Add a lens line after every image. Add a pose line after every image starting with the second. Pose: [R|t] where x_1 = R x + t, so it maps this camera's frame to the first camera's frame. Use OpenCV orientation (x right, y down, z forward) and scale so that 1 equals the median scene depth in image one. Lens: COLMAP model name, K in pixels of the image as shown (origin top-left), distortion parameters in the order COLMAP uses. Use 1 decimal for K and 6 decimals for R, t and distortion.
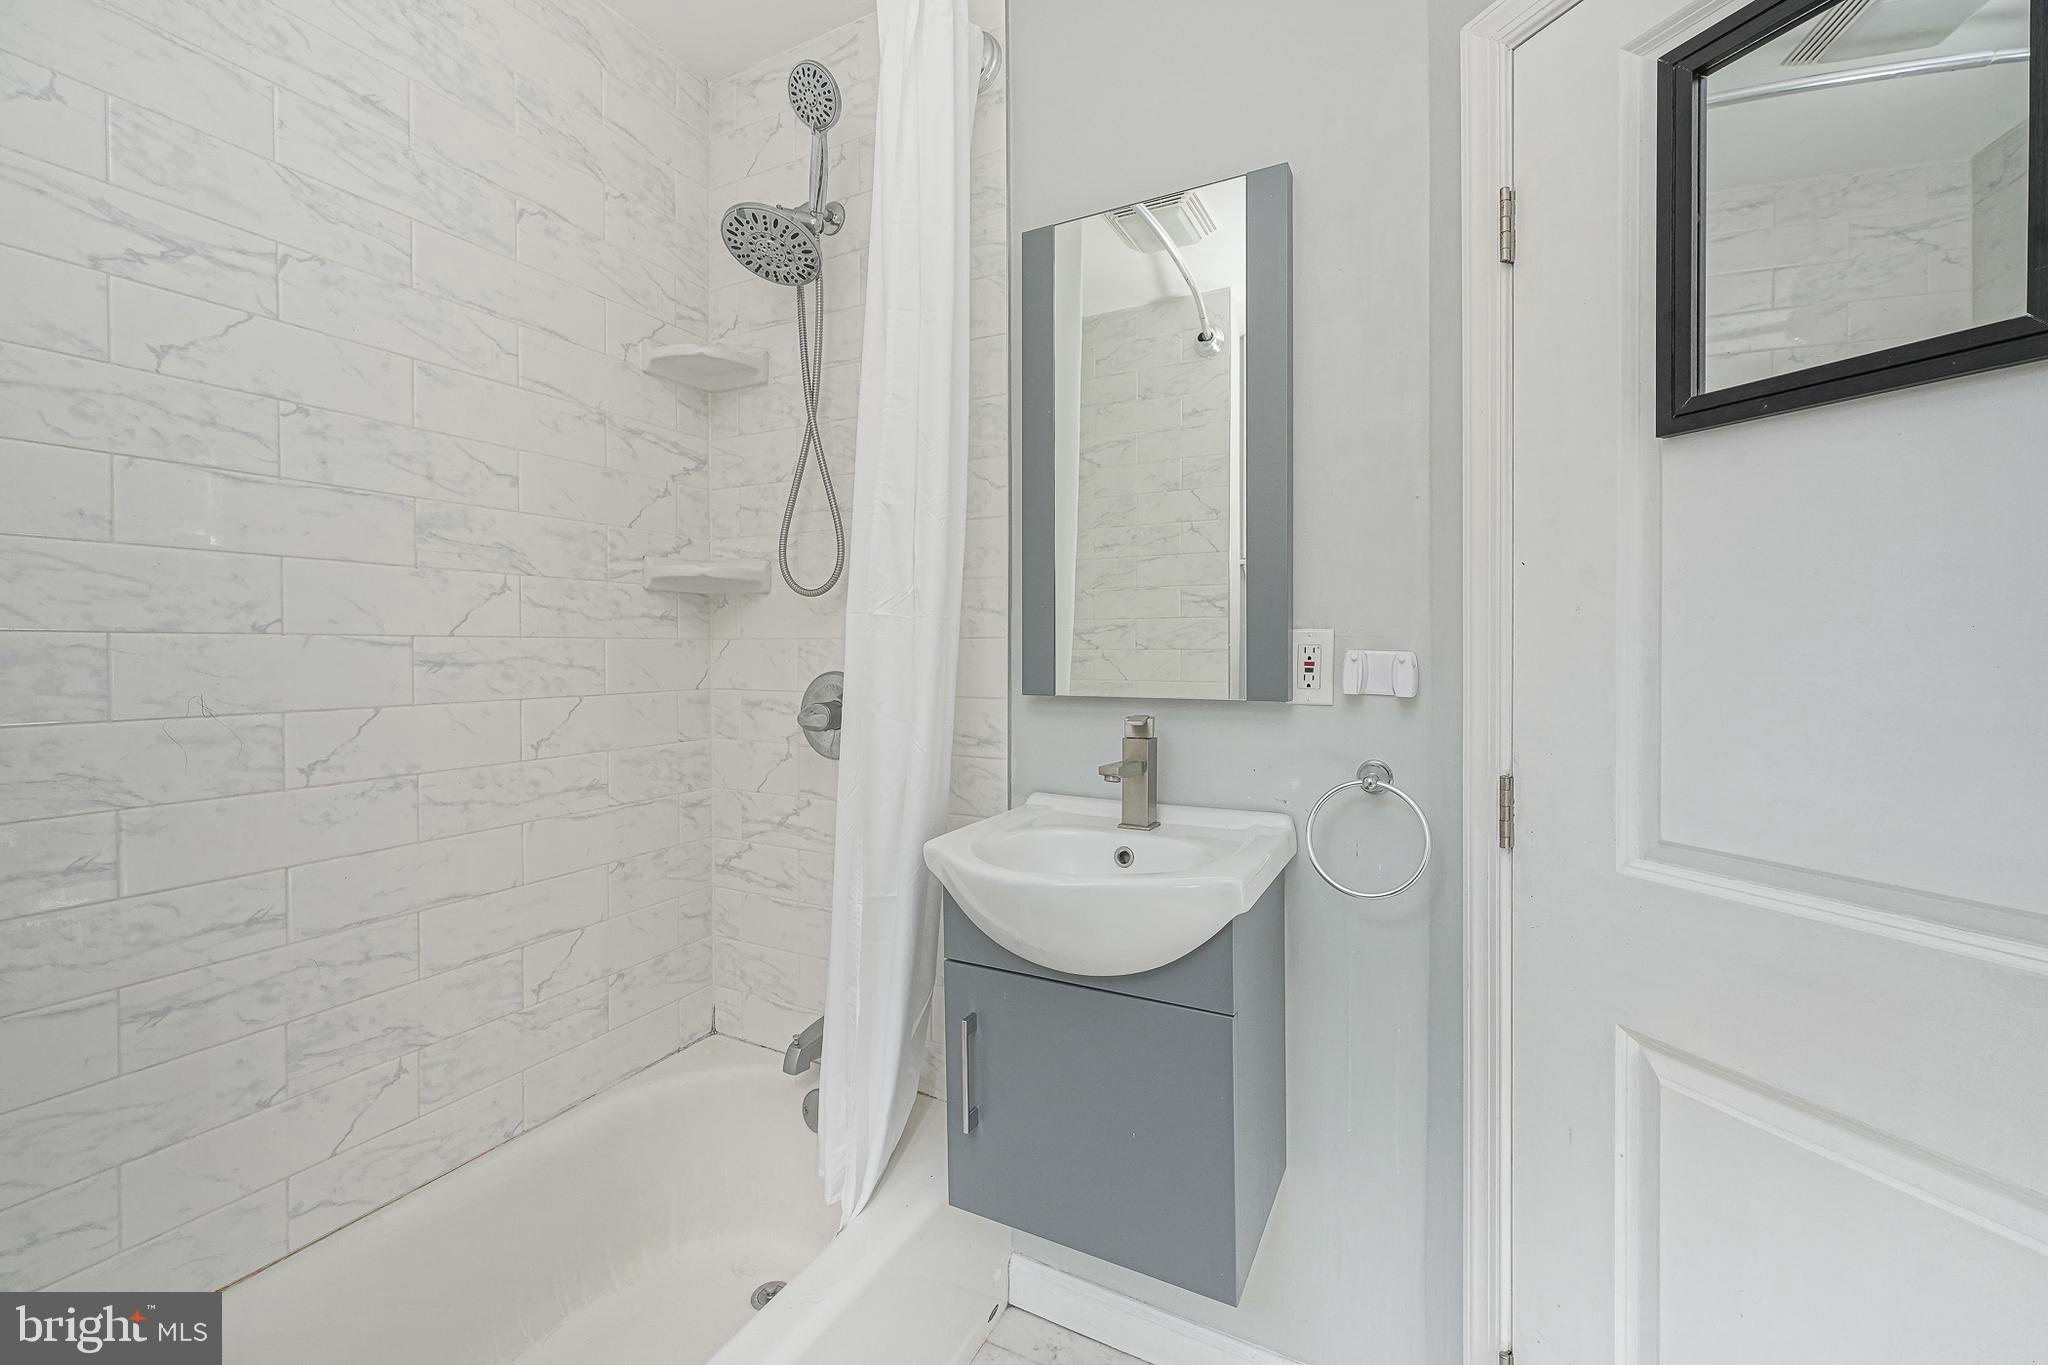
lens RADIAL K [[822.8, 0, 1025.4], [0, 822.8, 664.1], [0, 0, 1]] dist [-0.001195, -0.000684]
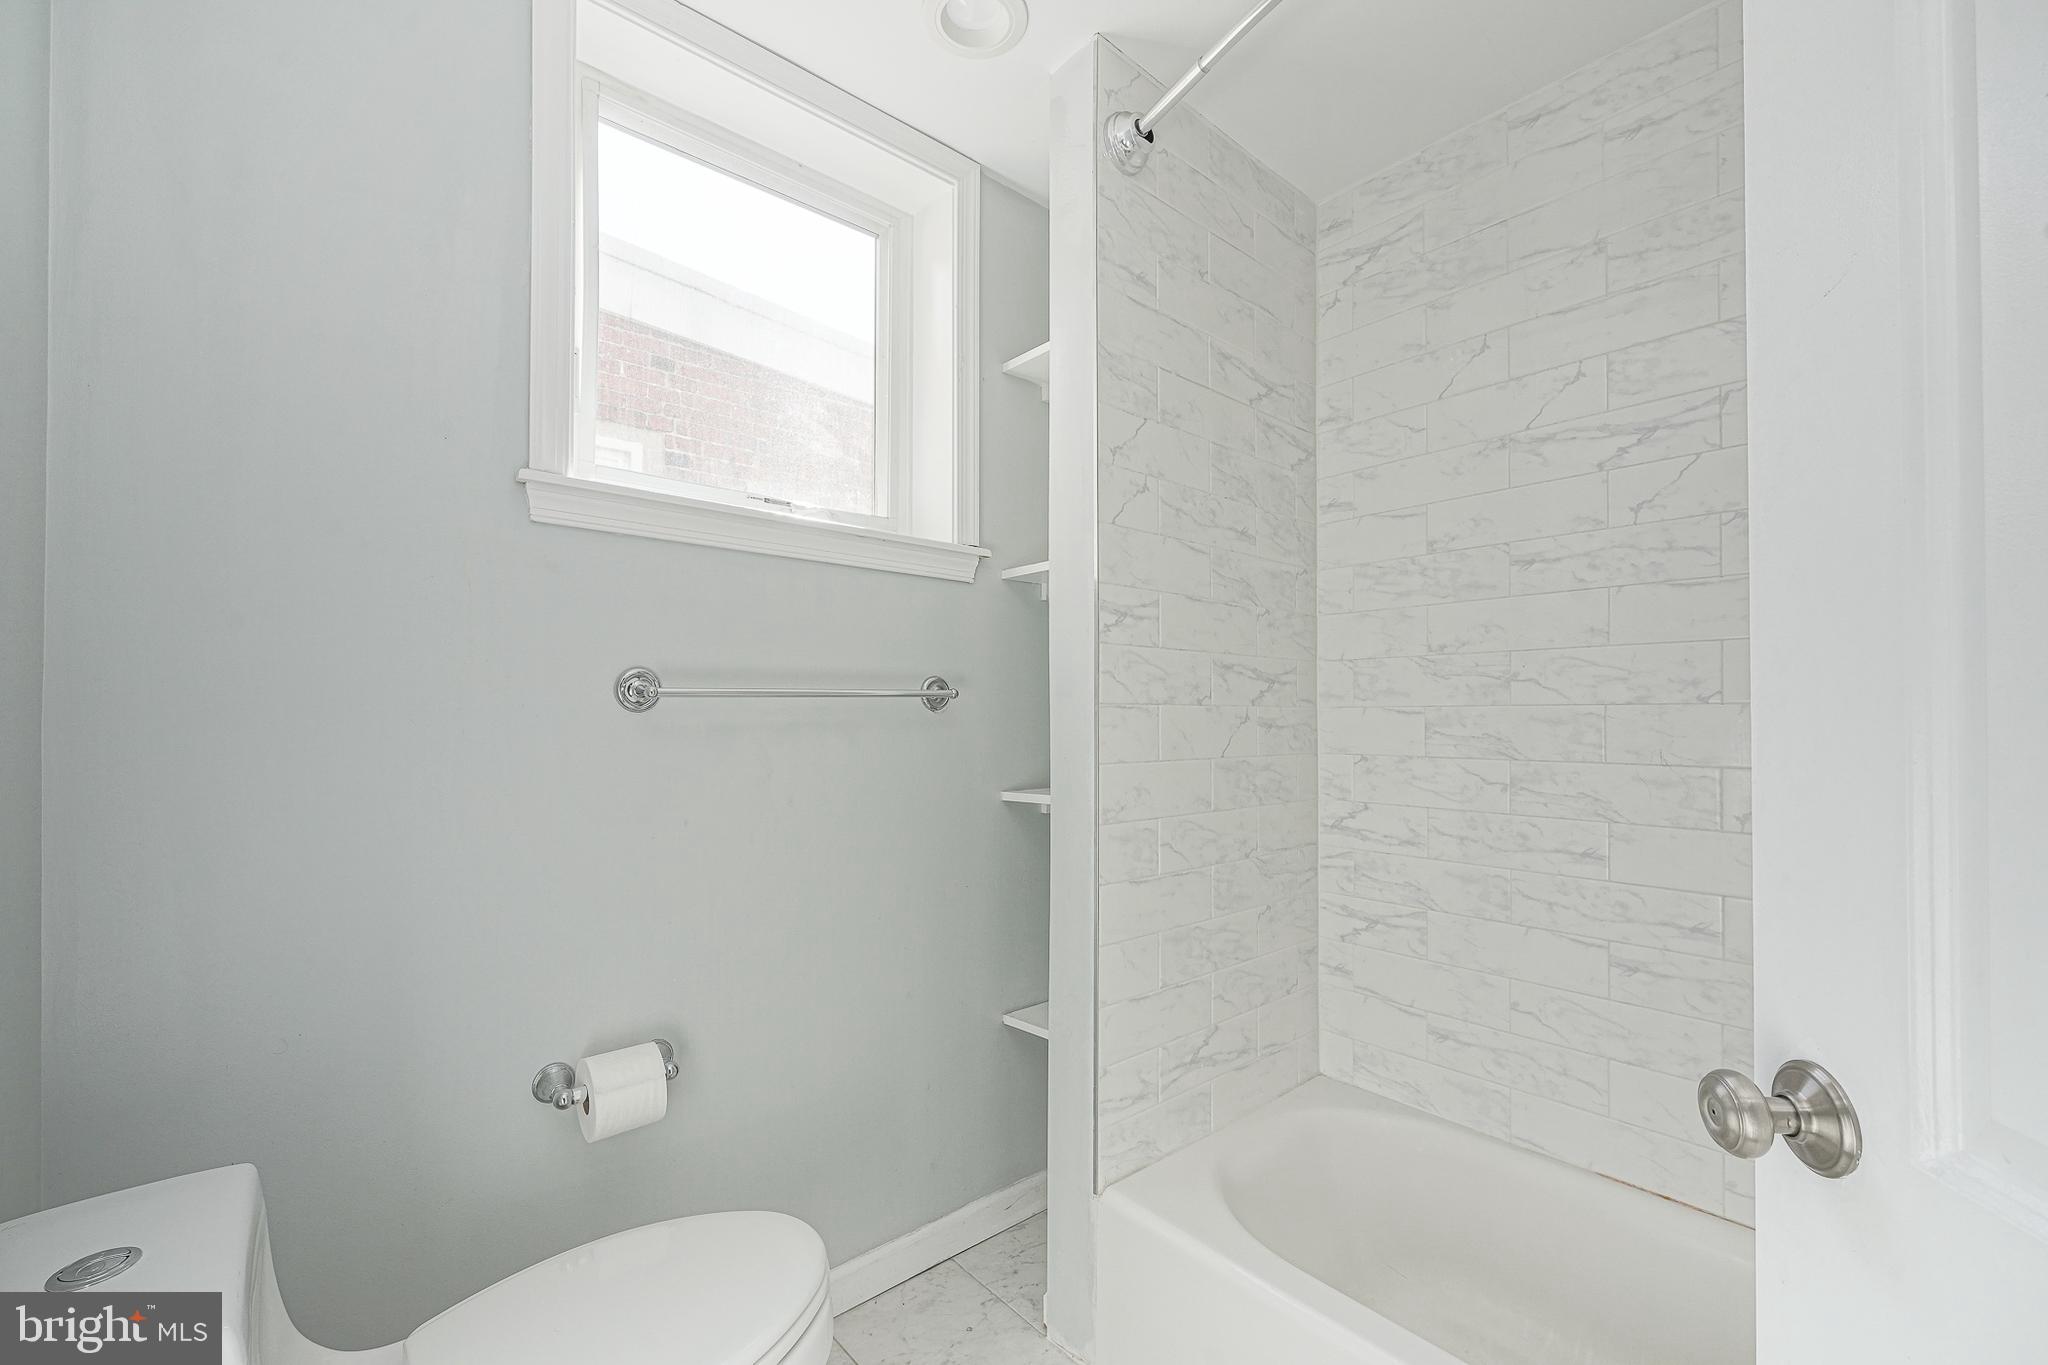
lens RADIAL K [[822.8, 0, 1024.0], [0, 822.8, 694.5], [0, 0, 1]] dist [-0.001195, -0.000684]
pose [[-0.373436, -0.012354, -0.927574, 0.672419], [-0.009090, 0.999912, -0.009658, -0.031479], [0.927611, 0.004826, -0.373516, 0.538702]]
